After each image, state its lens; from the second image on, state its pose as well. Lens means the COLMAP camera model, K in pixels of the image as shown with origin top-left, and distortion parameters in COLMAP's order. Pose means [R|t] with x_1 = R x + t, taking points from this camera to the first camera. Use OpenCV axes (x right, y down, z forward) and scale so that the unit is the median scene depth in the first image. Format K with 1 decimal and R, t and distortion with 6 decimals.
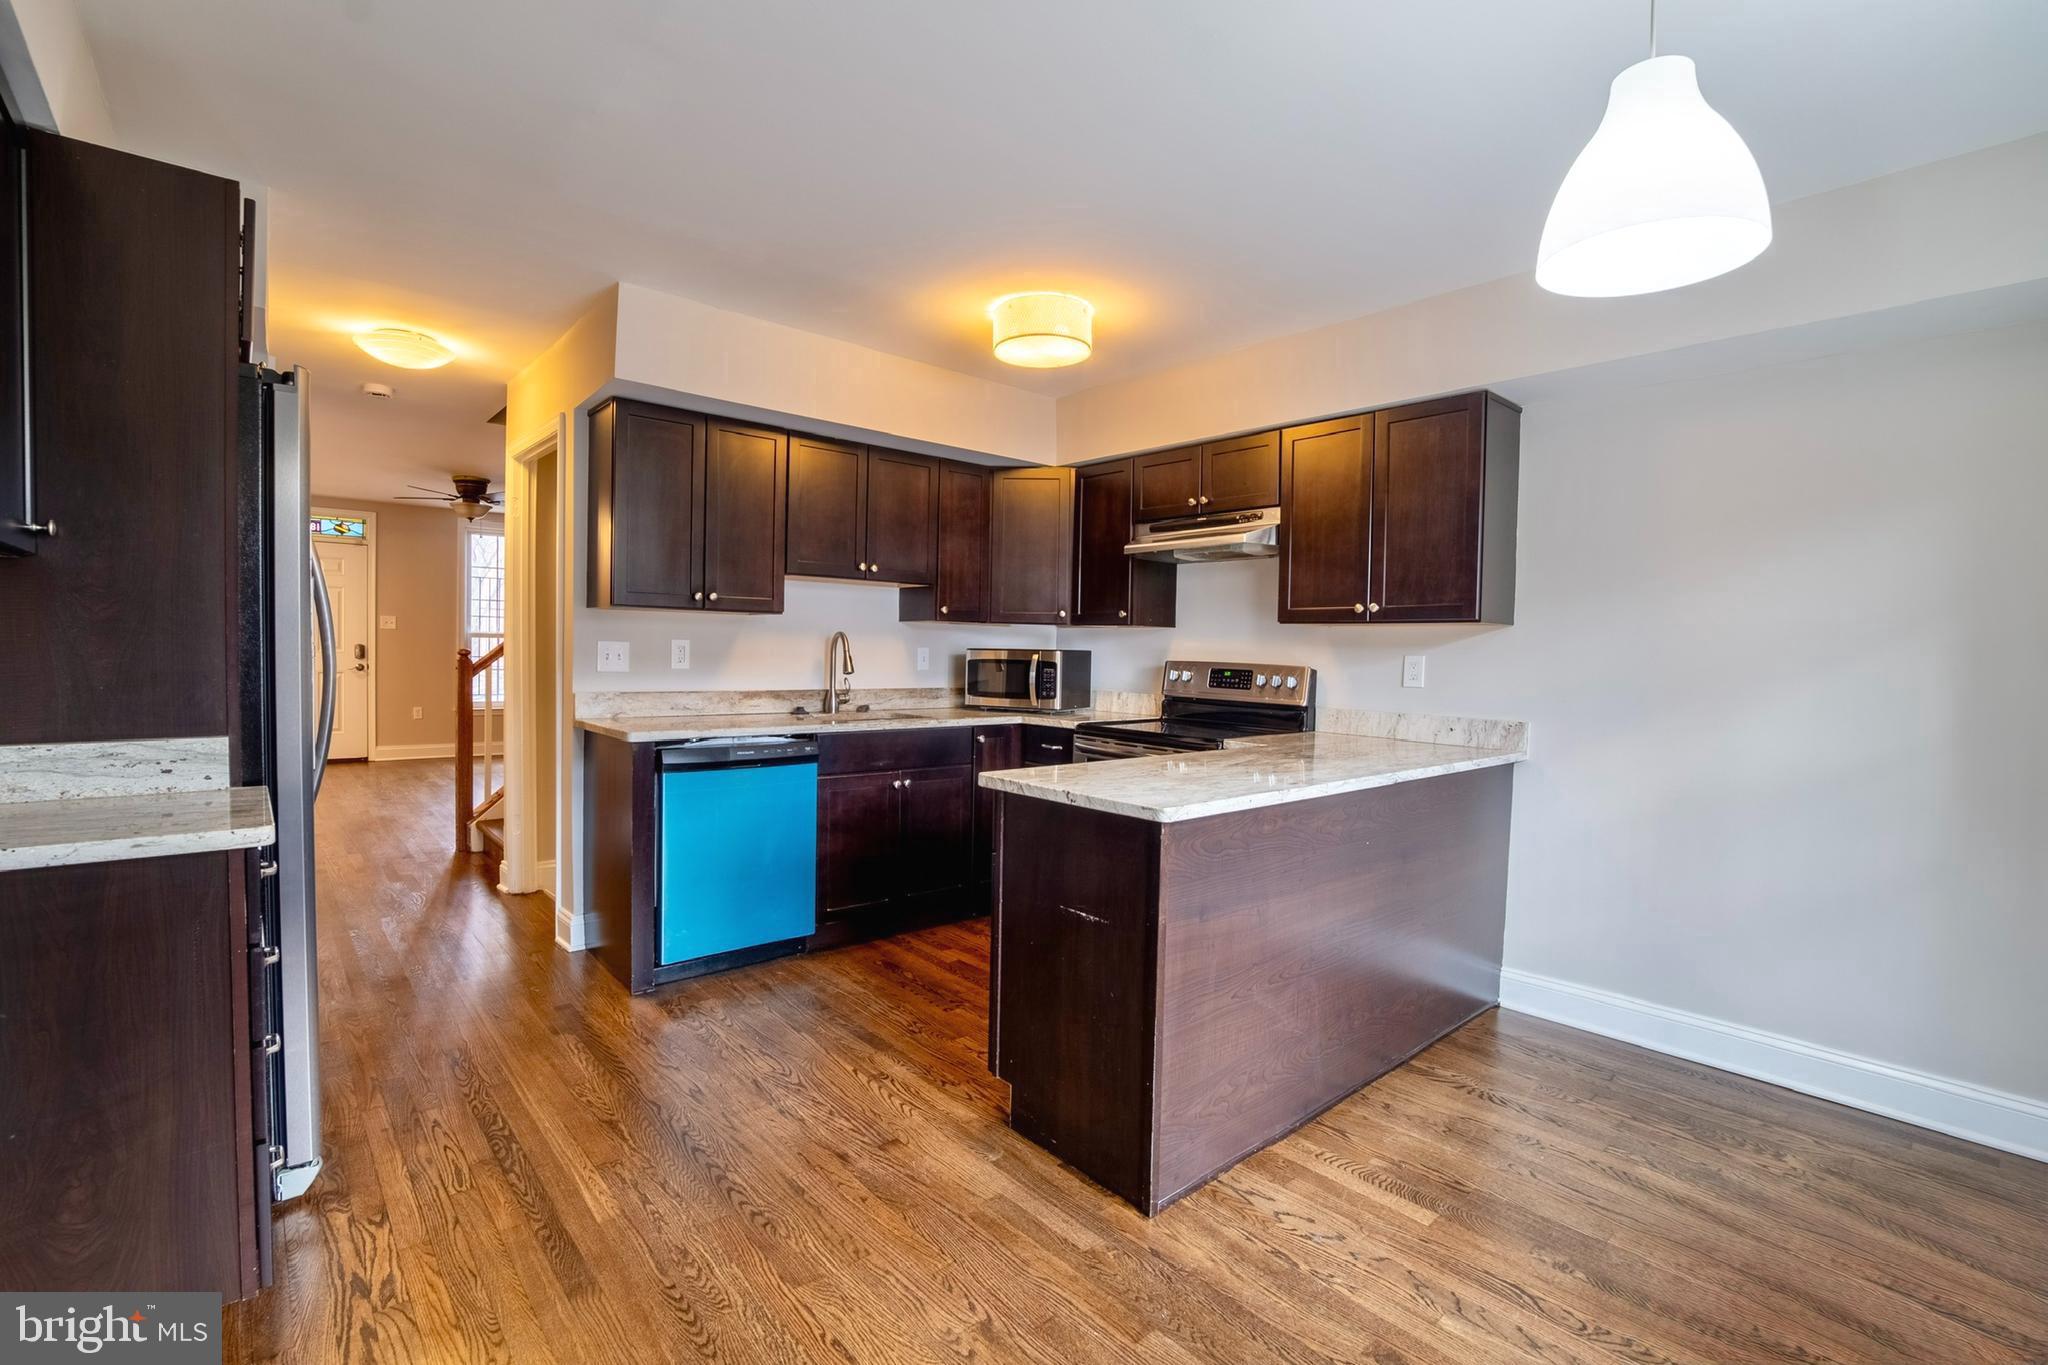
lens RADIAL K [[920.5, 0, 1024.0], [0, 920.5, 682.5], [0, 0, 1]] dist [-0.043516, 0.011034]
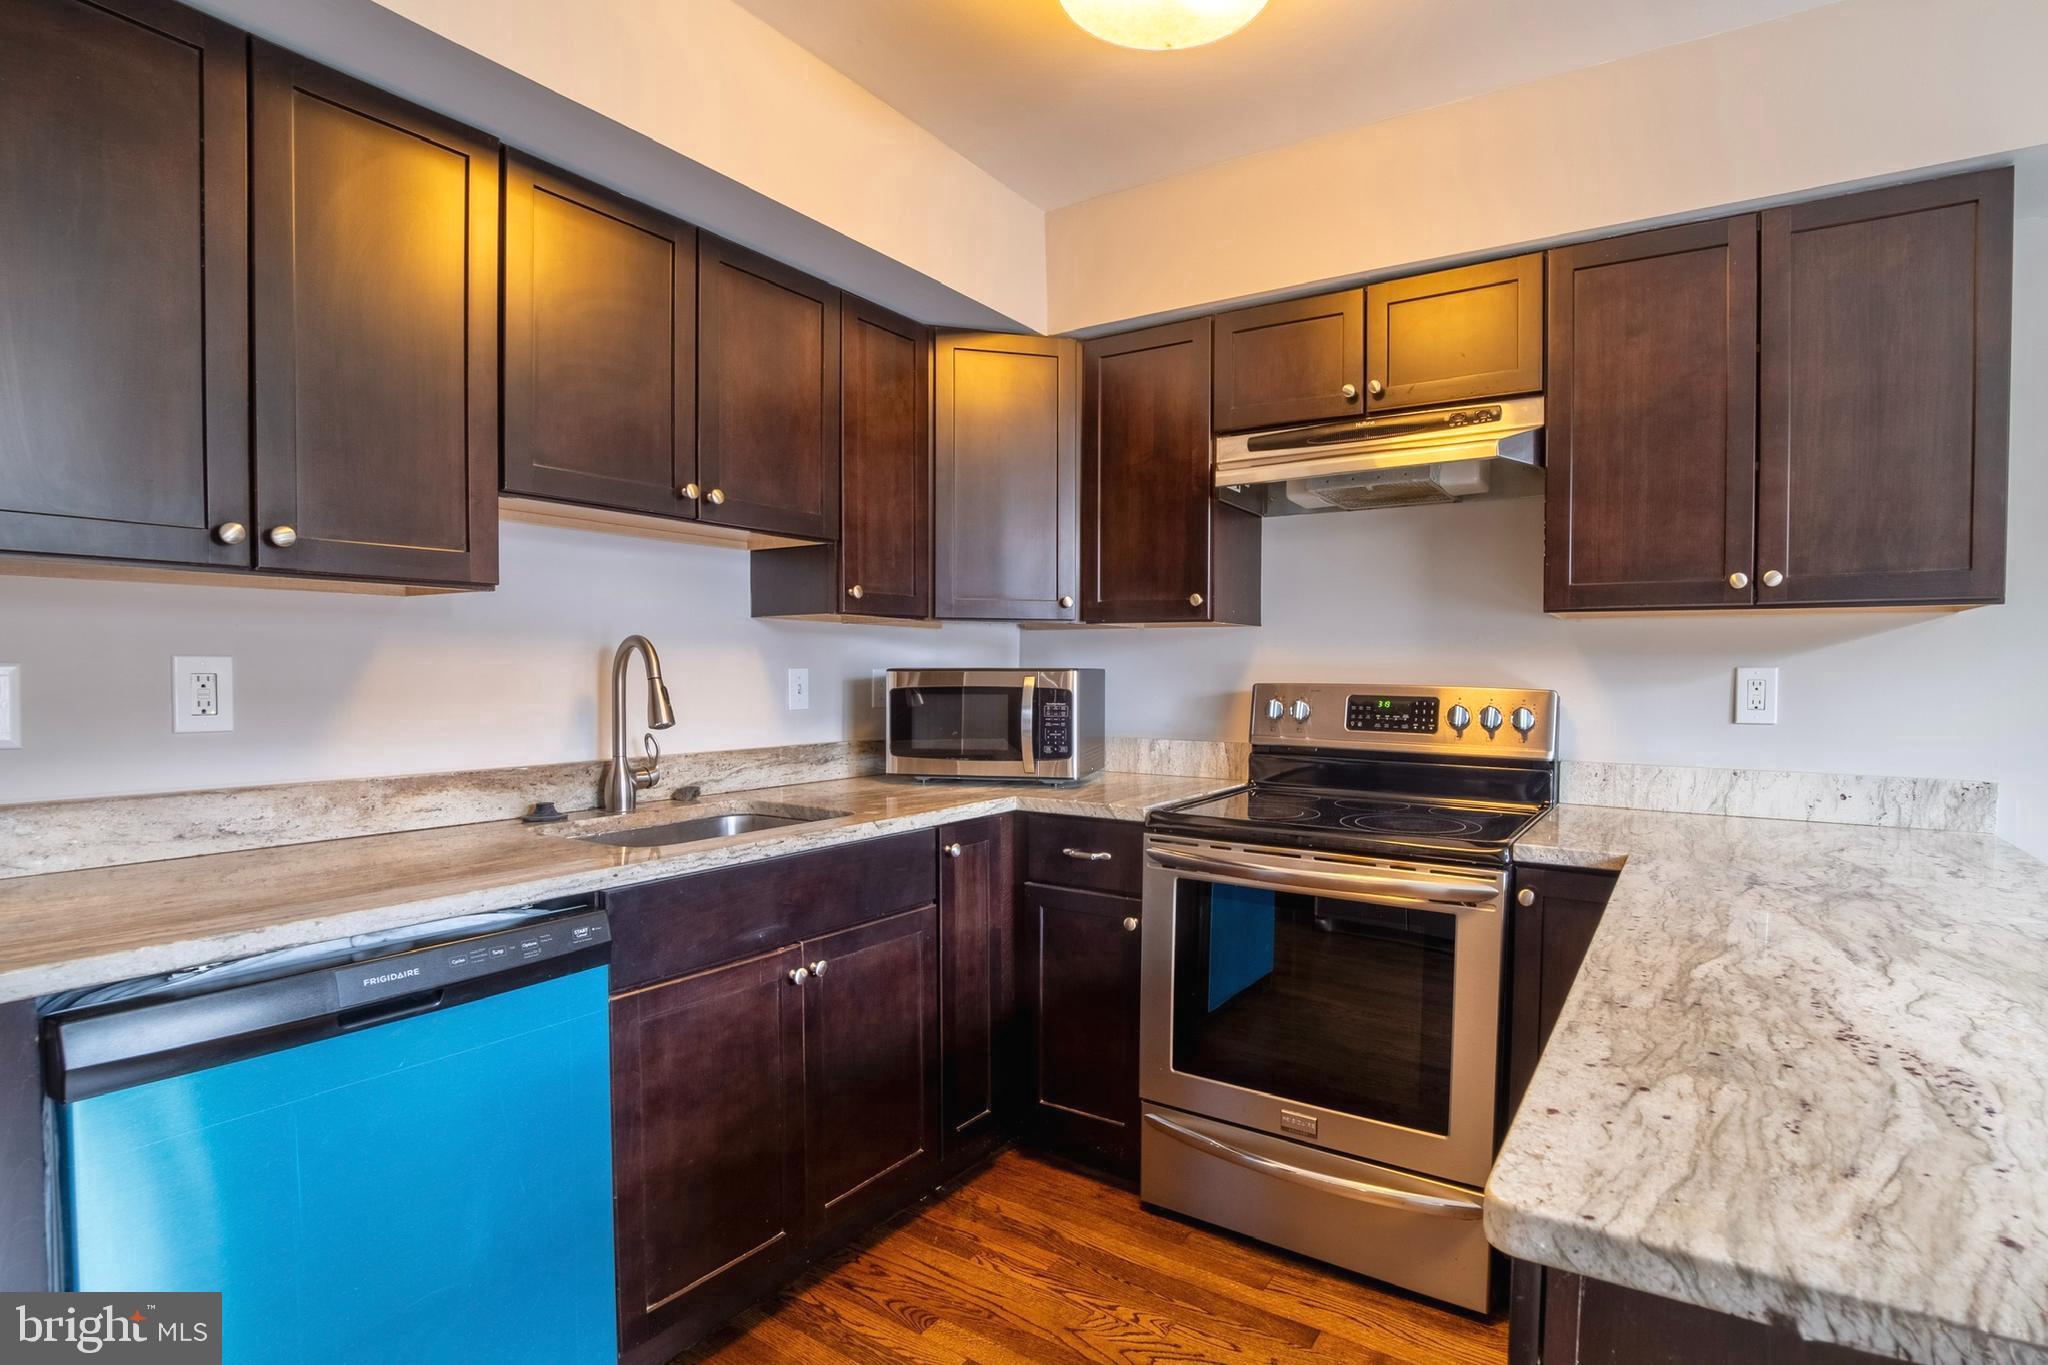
lens RADIAL K [[995.8, 0, 1115.6], [0, 995.8, 705.7], [0, 0, 1]] dist [-0.029654, -0.000189]
pose [[0.952422, -0.026554, 0.303624, -0.122997], [0.025382, 0.999647, 0.007806, -0.017840], [-0.303724, 0.000272, 0.952760, 0.455863]]
